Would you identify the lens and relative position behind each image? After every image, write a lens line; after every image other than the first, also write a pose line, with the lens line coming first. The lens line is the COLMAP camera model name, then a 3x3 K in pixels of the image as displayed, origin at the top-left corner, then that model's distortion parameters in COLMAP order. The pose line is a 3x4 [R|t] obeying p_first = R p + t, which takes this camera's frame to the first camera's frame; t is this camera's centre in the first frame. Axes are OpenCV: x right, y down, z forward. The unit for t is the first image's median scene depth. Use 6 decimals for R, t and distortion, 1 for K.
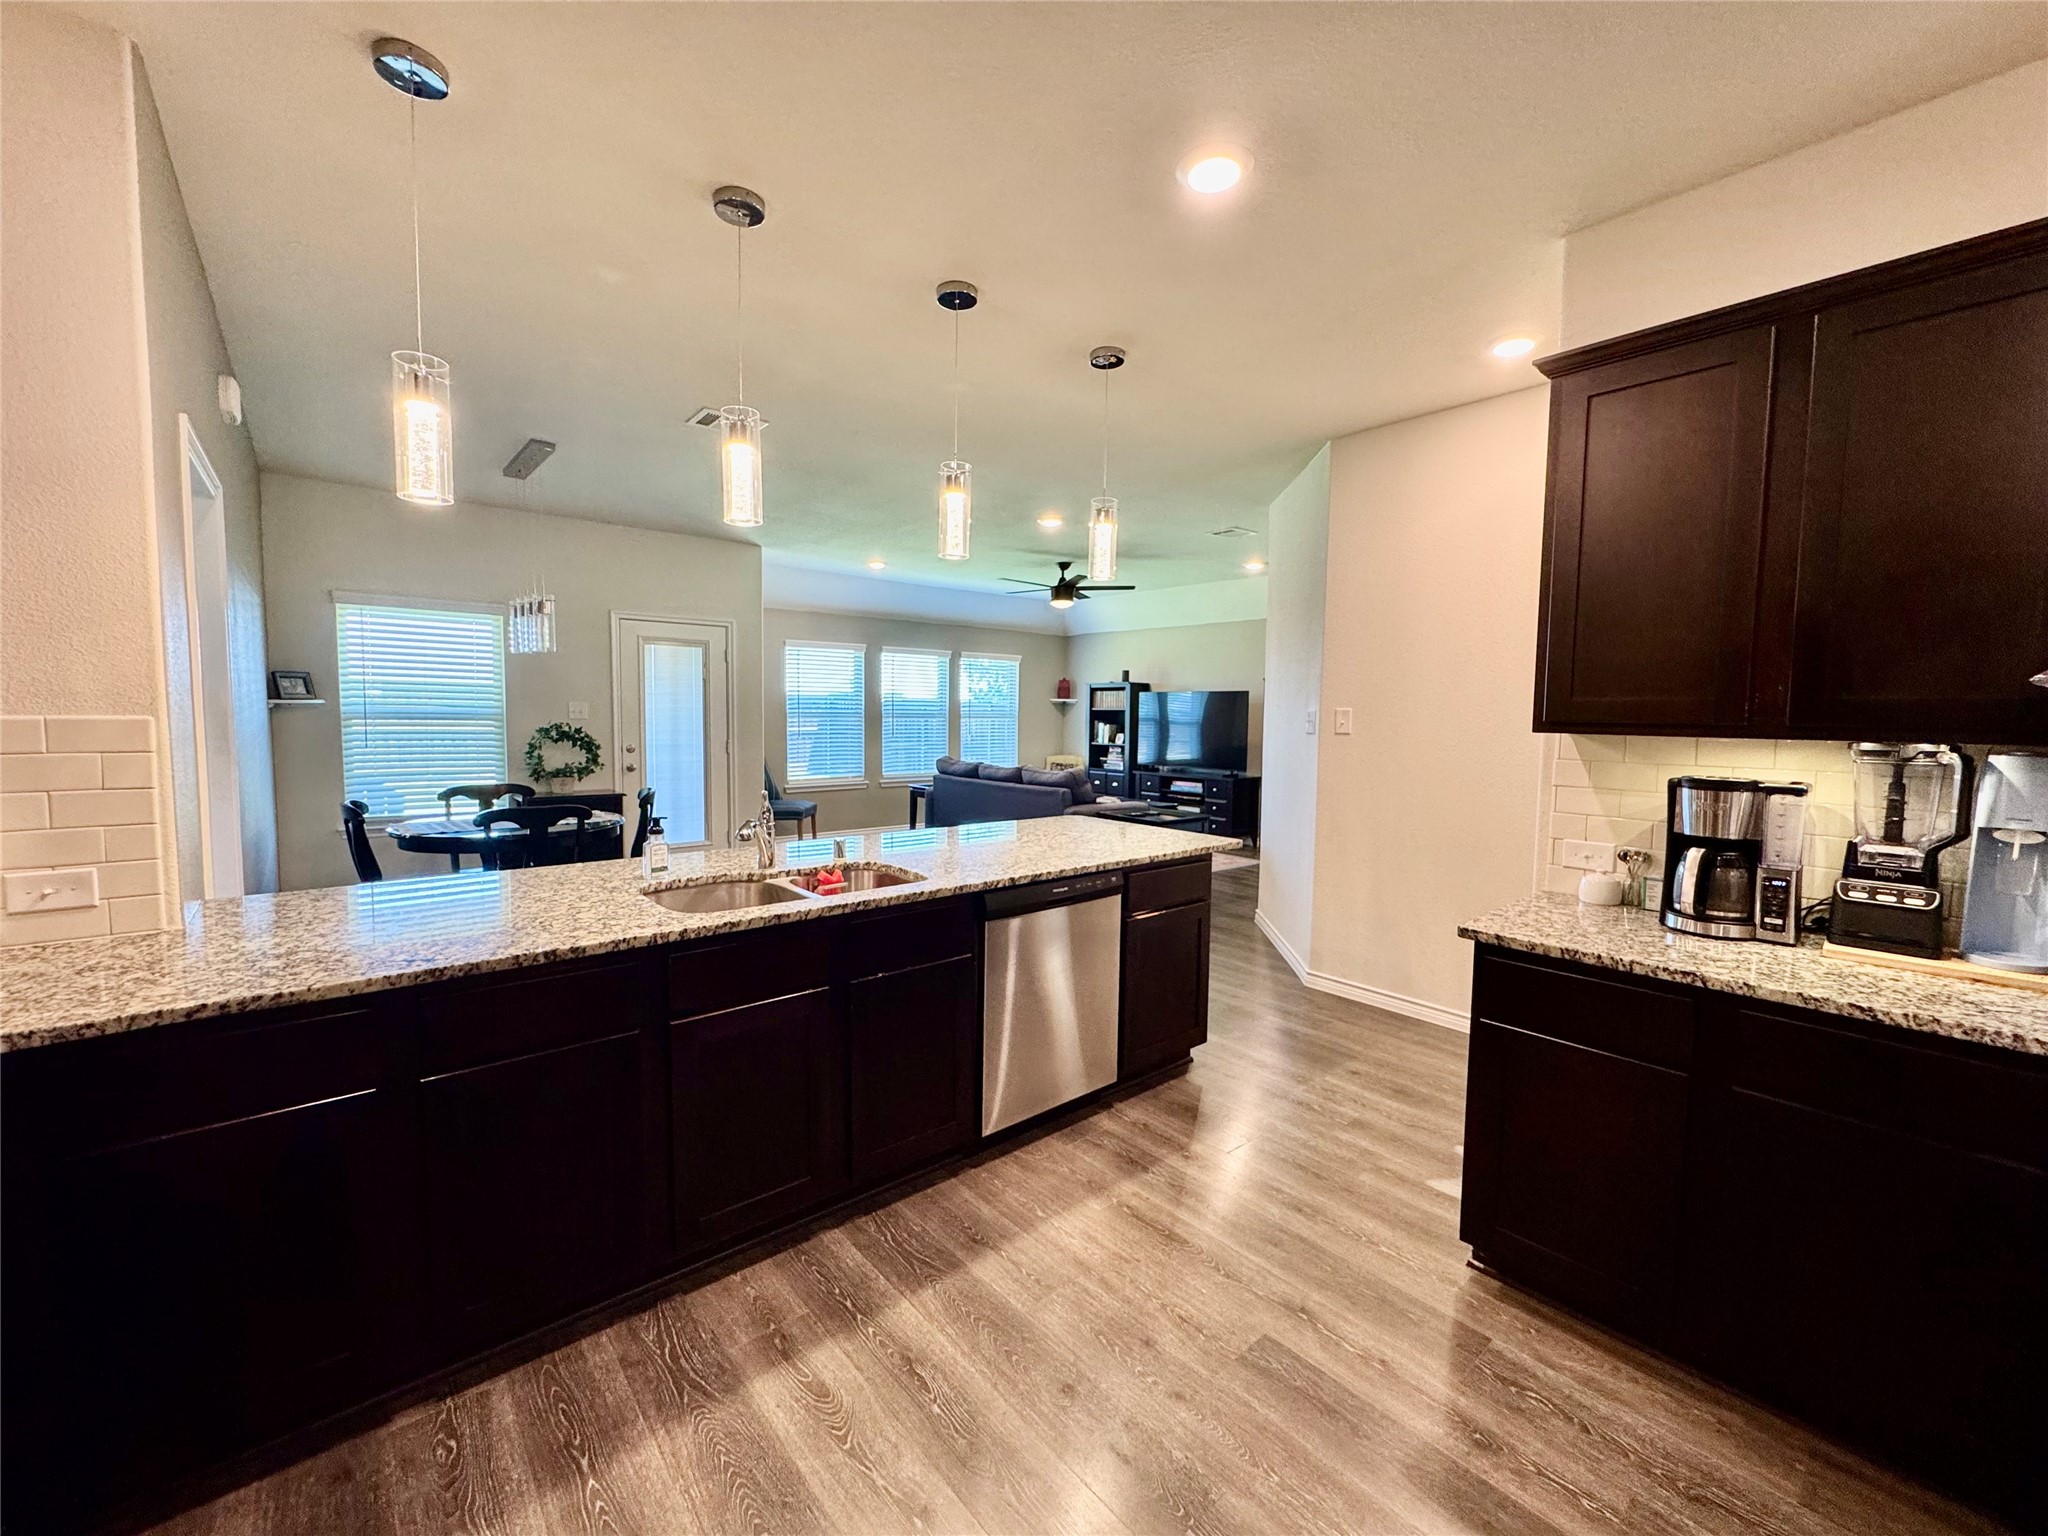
lens RADIAL K [[816.8, 0, 1018.1], [0, 816.8, 766.5], [0, 0, 1]] dist [-0.003632, 0.000083]
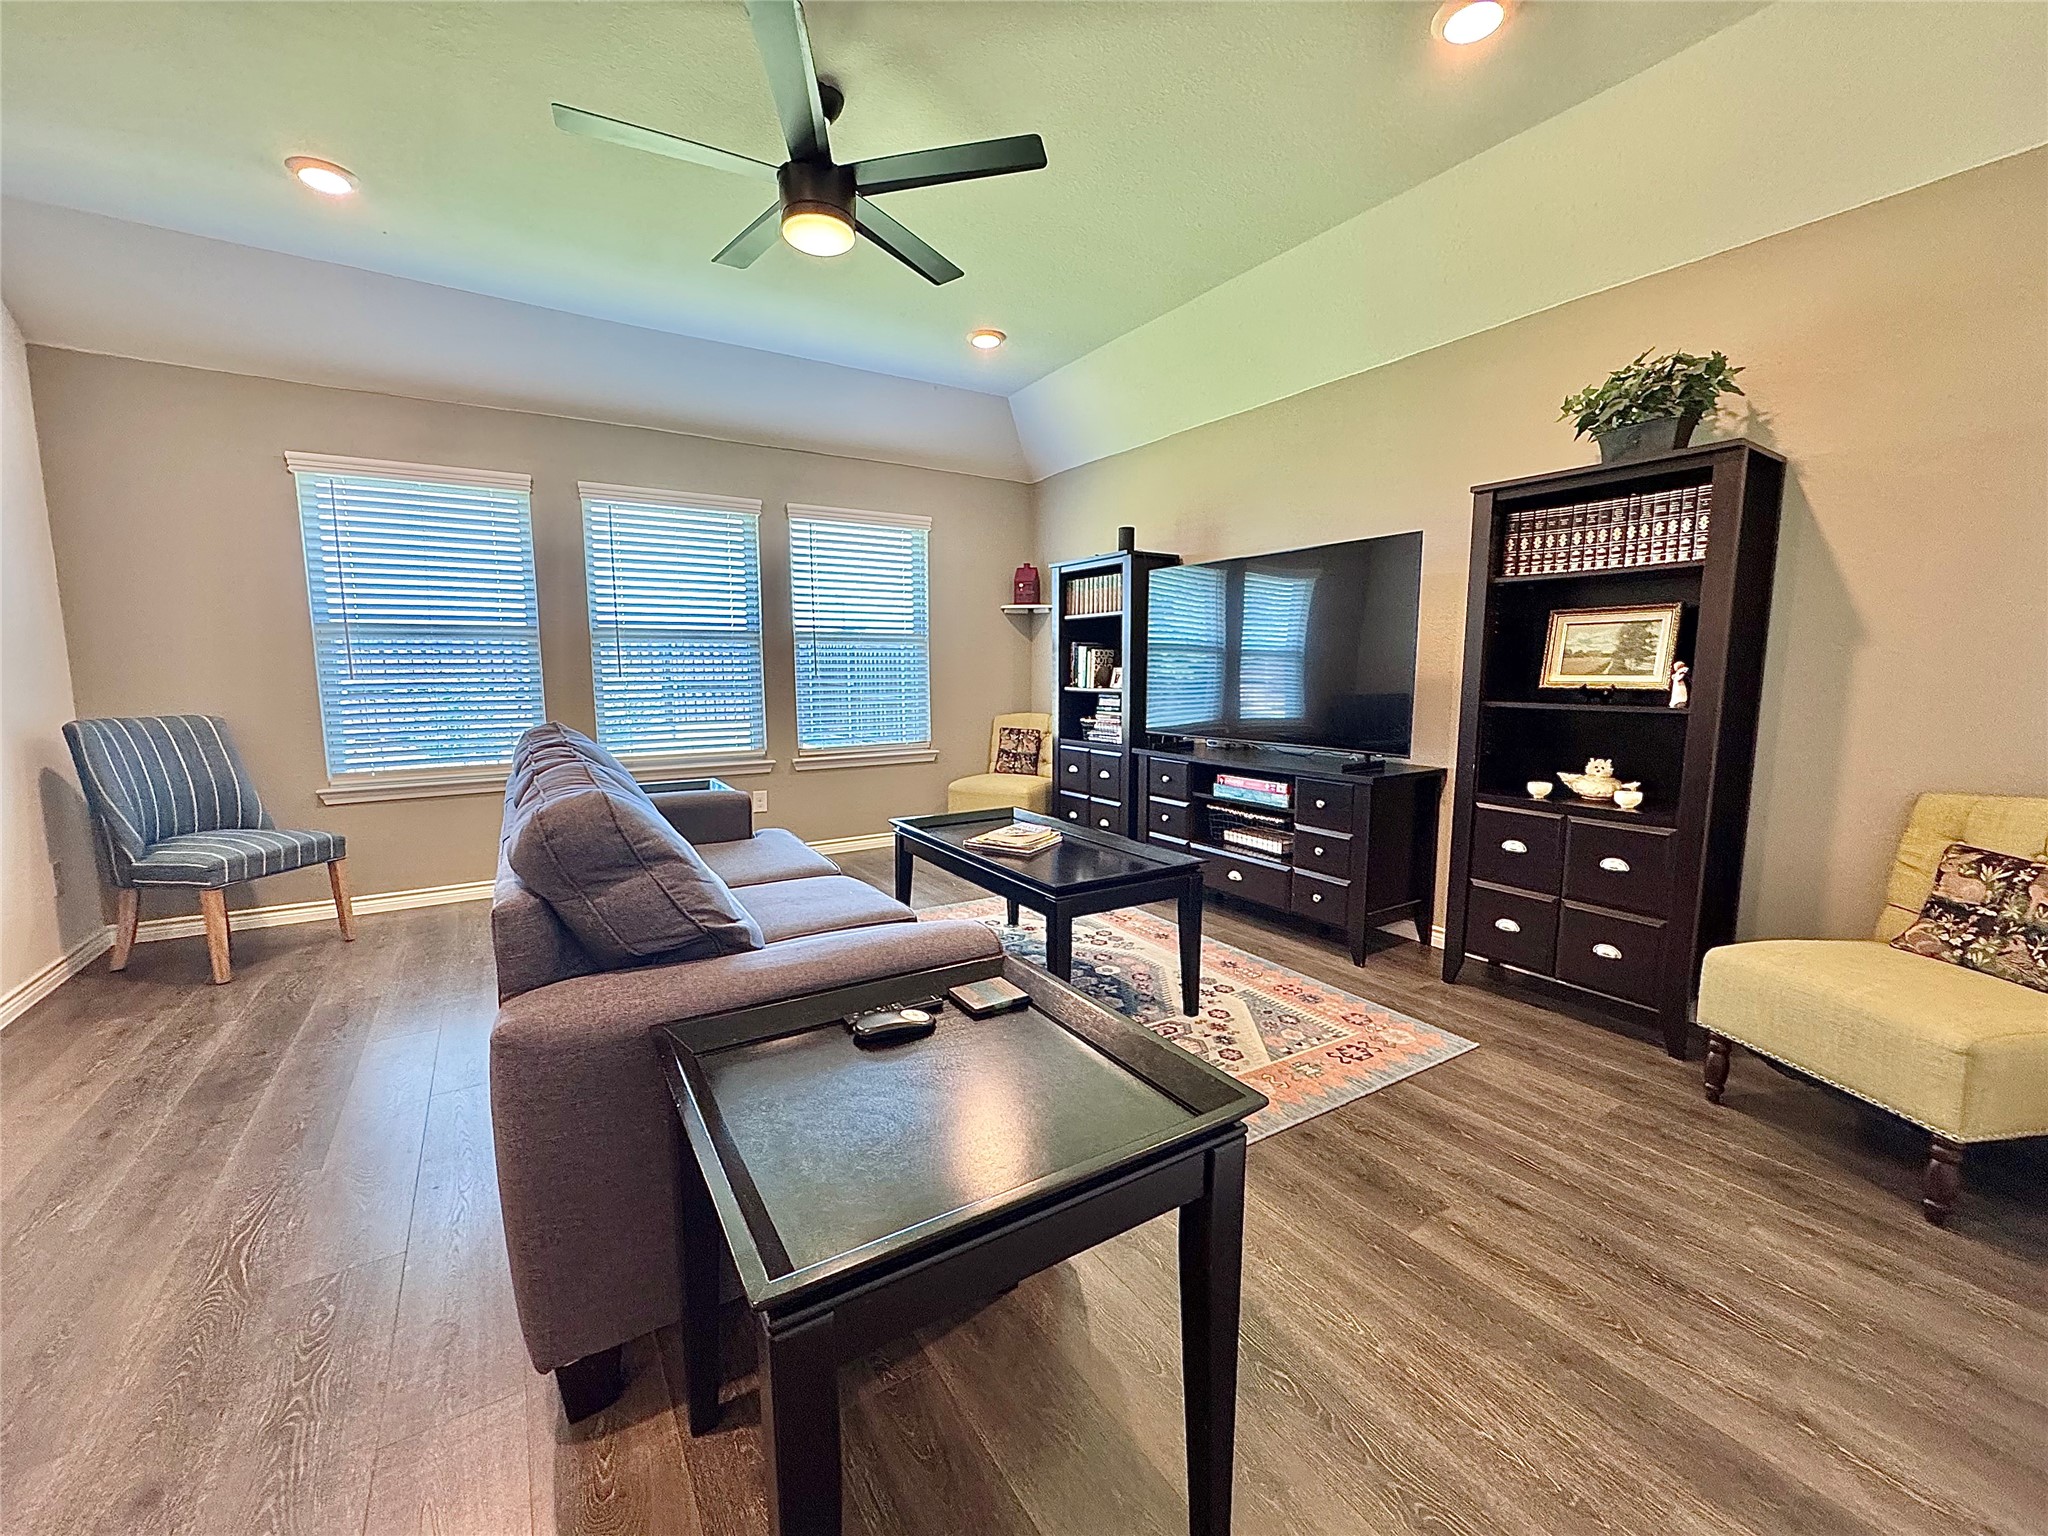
lens RADIAL K [[816.8, 0, 1018.1], [0, 816.8, 766.5], [0, 0, 1]] dist [-0.003632, 0.000083]
pose [[0.991093, 0.006593, -0.133008, 0.194882], [0.000888, 0.998424, 0.056110, -0.014360], [0.133168, -0.055729, 0.989525, 0.776065]]
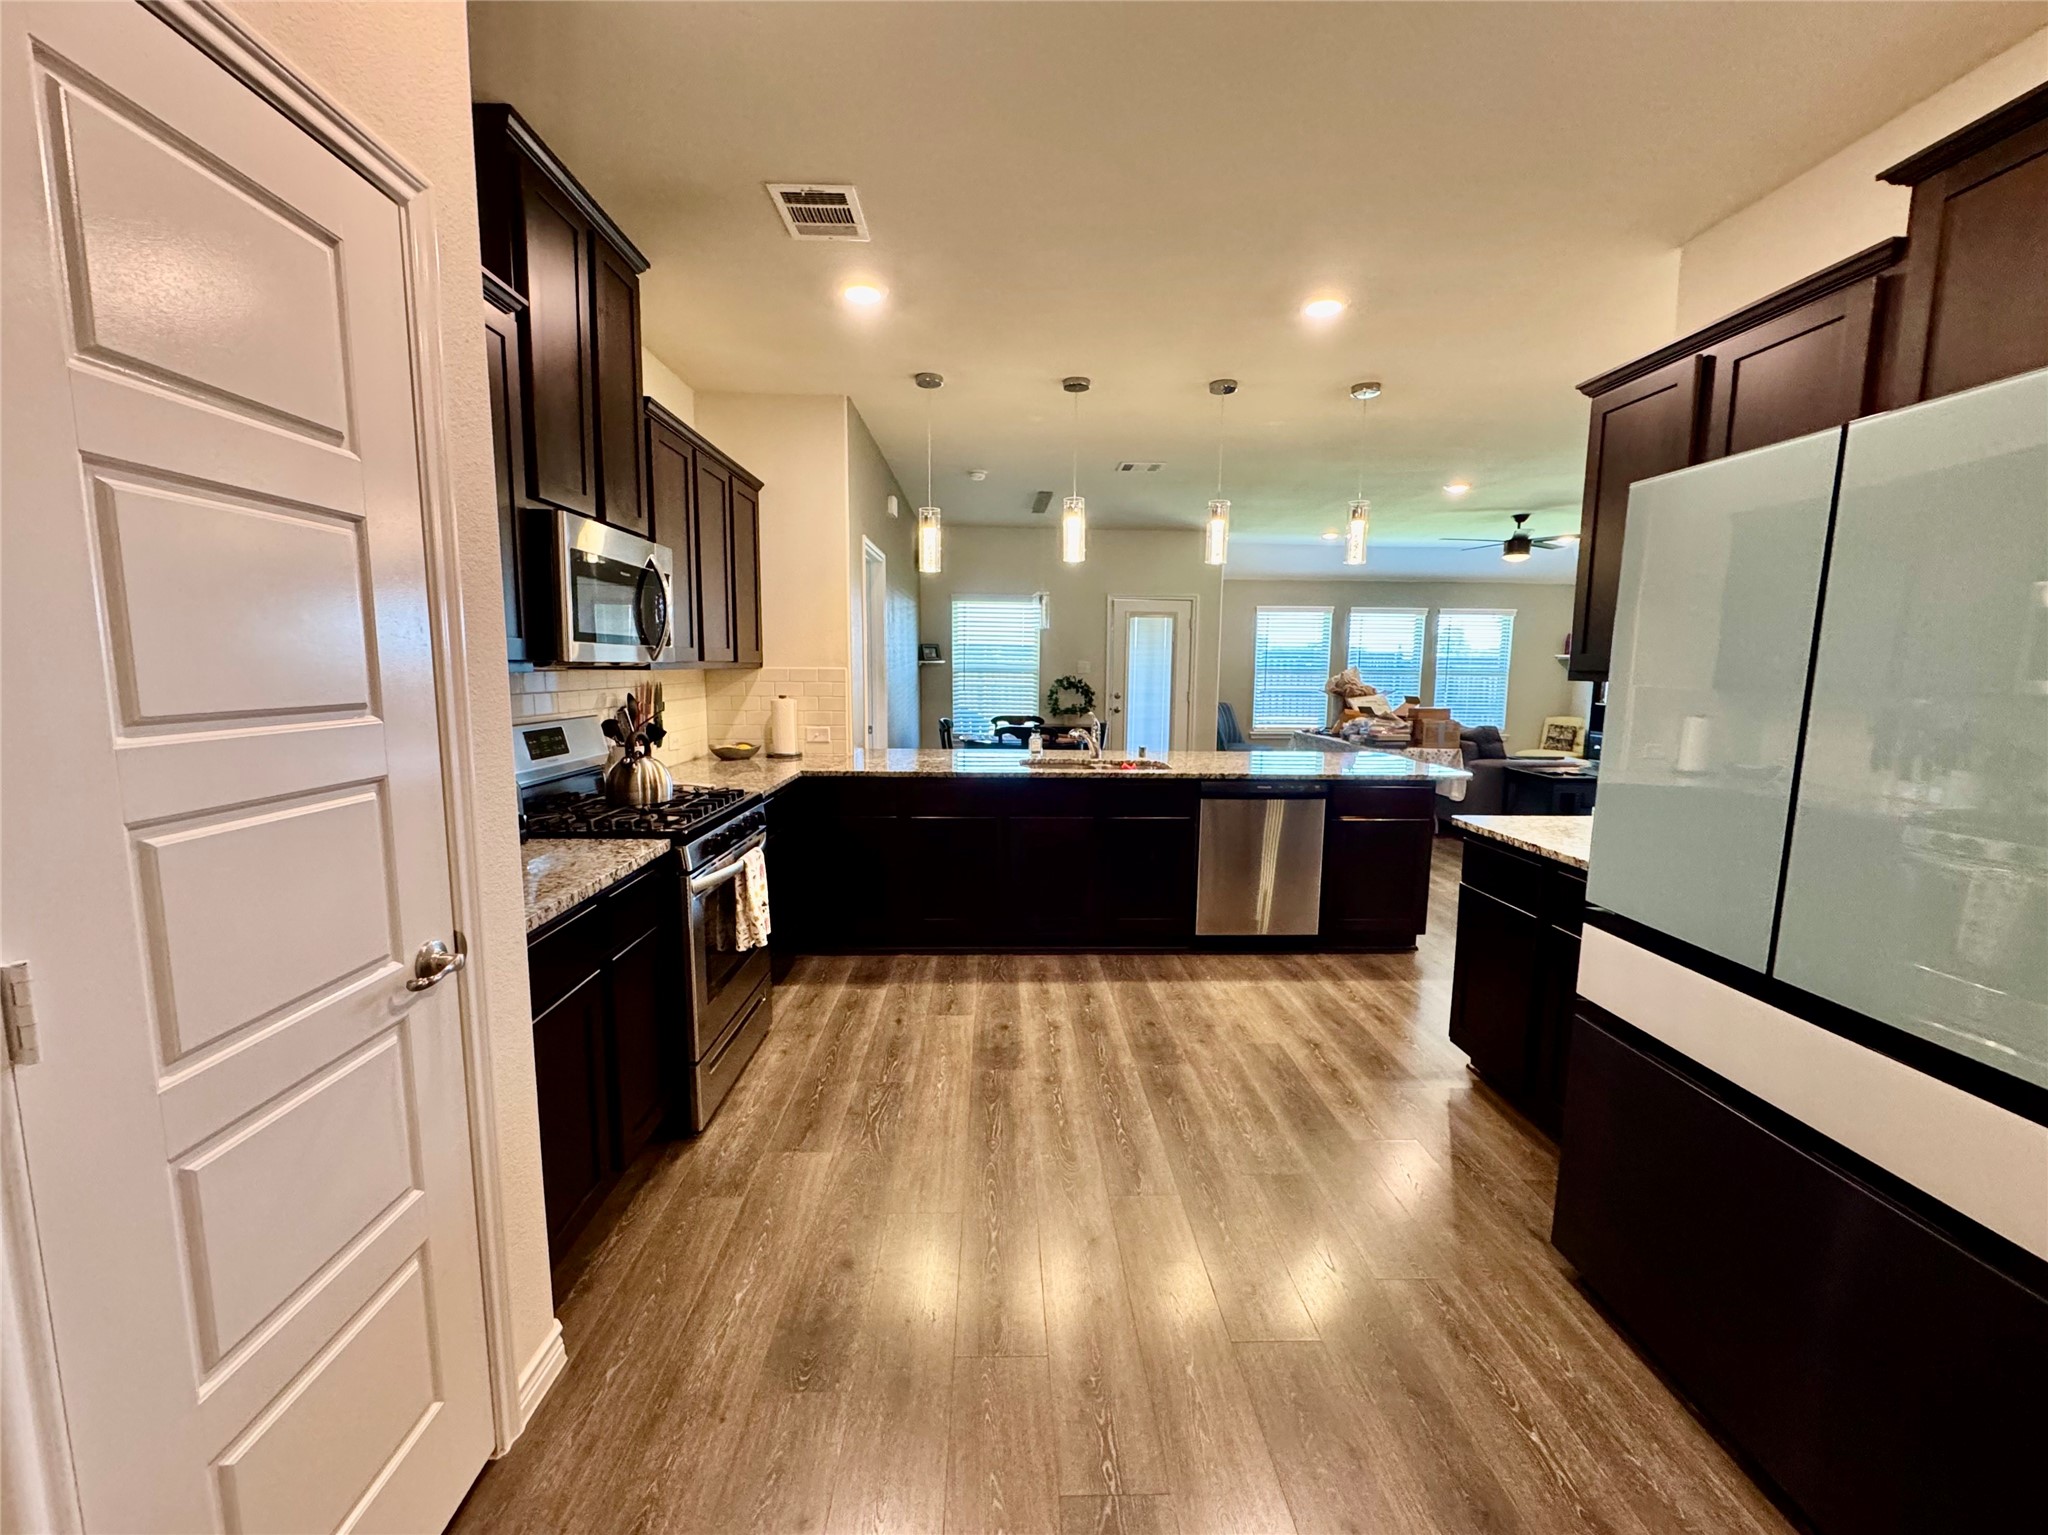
lens RADIAL K [[816.8, 0, 1018.1], [0, 816.8, 766.0], [0, 0, 1]] dist [-0.003632, 0.000083]
pose [[0.784118, 0.072406, -0.616373, 0.227411], [-0.041436, 0.997063, 0.064414, 0.013434], [0.619227, -0.024968, 0.784815, -0.160660]]
